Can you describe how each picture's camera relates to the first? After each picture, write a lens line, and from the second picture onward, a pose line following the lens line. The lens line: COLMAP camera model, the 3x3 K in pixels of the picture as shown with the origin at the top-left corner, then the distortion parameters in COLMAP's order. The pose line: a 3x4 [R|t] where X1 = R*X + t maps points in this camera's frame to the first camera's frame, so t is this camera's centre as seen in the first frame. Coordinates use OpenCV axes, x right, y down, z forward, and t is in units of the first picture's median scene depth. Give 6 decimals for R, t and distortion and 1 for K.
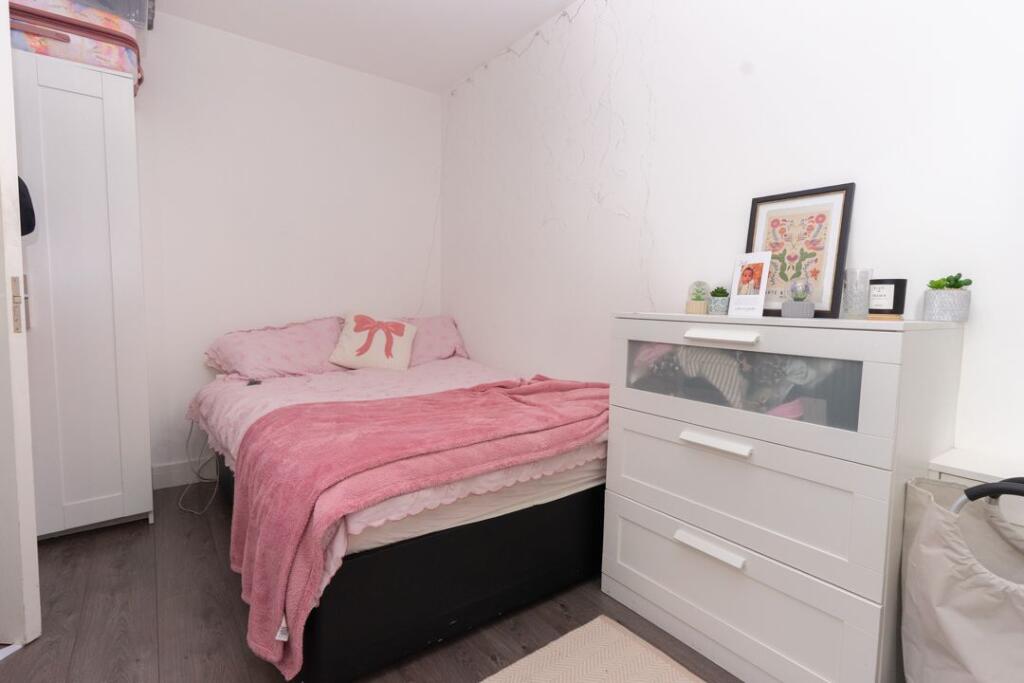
lens RADIAL K [[493.0, 0, 510.4], [0, 493.0, 345.0], [0, 0, 1]] dist [0.001519, 0.000064]
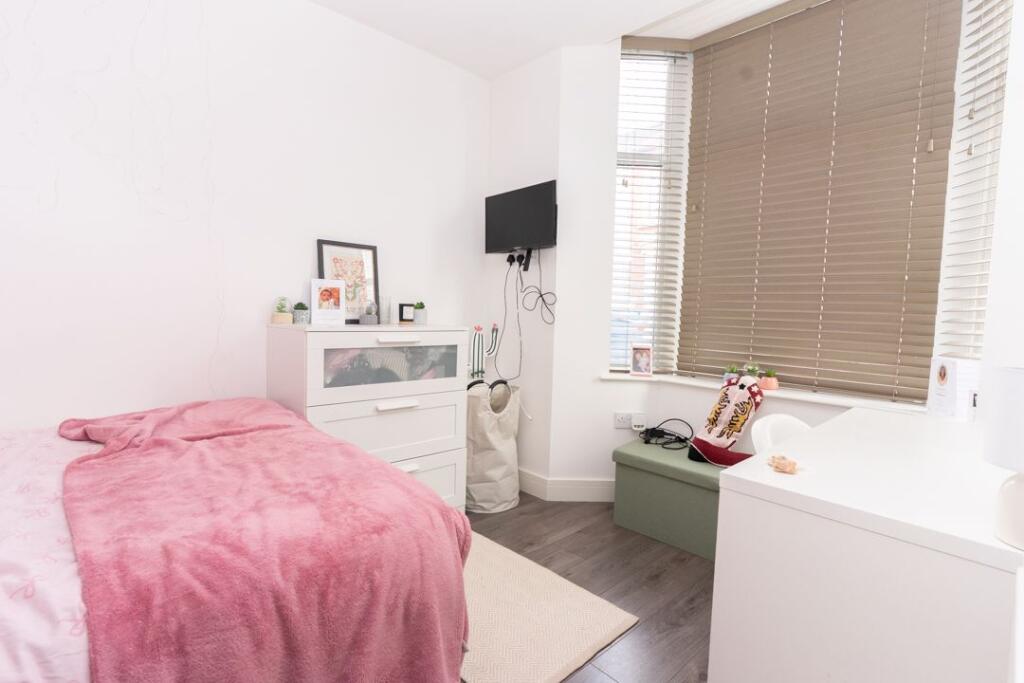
lens RADIAL K [[493.0, 0, 510.9], [0, 493.0, 341.4], [0, 0, 1]] dist [0.001519, 0.000064]
pose [[-0.115538, -0.082020, 0.989911, -1.044959], [0.054659, 0.994550, 0.088784, -0.115147], [-0.991798, 0.064366, -0.110425, 0.695350]]
